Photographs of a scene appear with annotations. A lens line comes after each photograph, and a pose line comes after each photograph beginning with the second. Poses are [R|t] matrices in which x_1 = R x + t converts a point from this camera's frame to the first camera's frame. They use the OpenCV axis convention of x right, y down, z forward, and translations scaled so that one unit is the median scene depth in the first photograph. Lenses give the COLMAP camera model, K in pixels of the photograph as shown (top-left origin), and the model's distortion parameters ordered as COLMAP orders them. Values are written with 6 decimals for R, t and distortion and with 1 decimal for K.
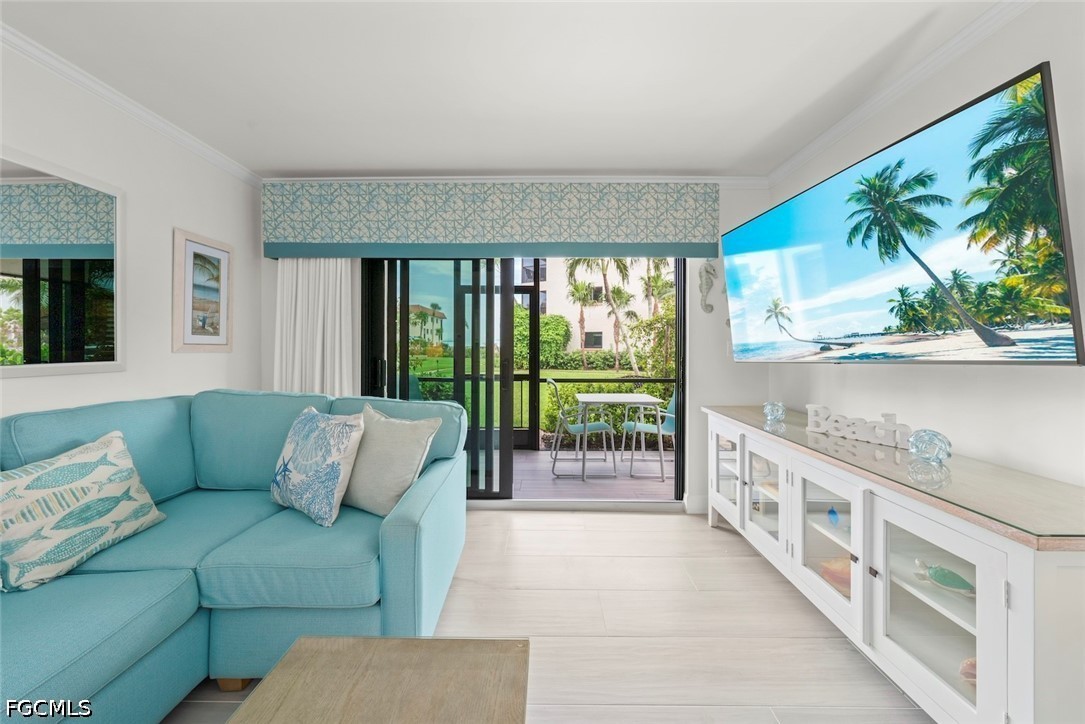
lens RADIAL K [[377.0, 0, 542.6], [0, 377.0, 346.3], [0, 0, 1]] dist [-0.001665, -0.000125]
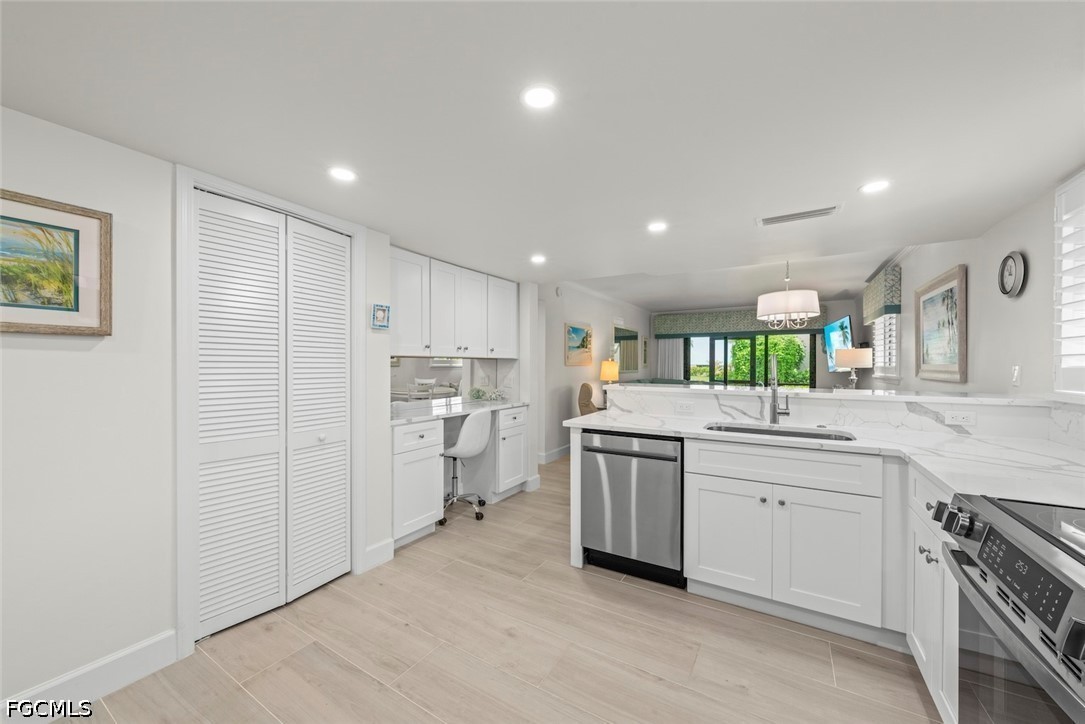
lens RADIAL K [[402.8, 0, 543.1], [0, 402.8, 366.4], [0, 0, 1]] dist [-0.000471, -0.000137]
pose [[0.859825, 0.002411, -0.510584, 0.101092], [-0.000396, 0.999992, 0.004054, -0.007248], [0.510589, -0.003284, 0.859819, -1.254888]]
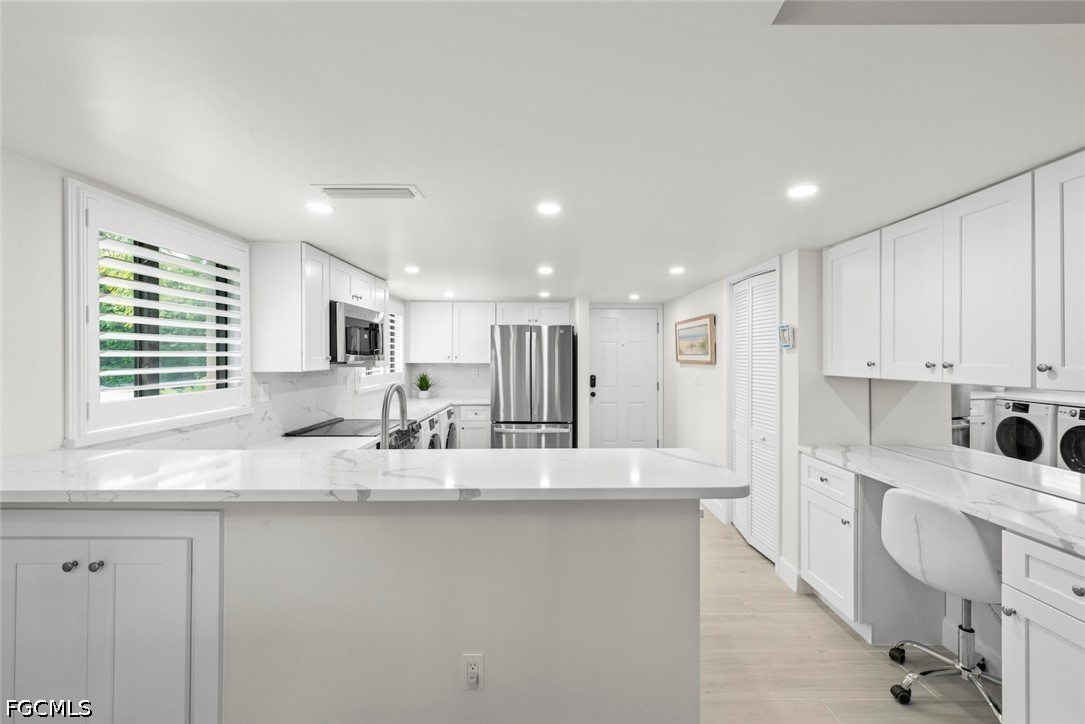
lens RADIAL K [[435.1, 0, 545.8], [0, 435.1, 355.9], [0, 0, 1]] dist [0.001051, 0.000110]
pose [[-0.999922, -0.002705, -0.012213, -0.019524], [-0.002688, 0.999995, -0.001406, -0.040804], [0.012216, -0.001373, -0.999924, -0.397189]]
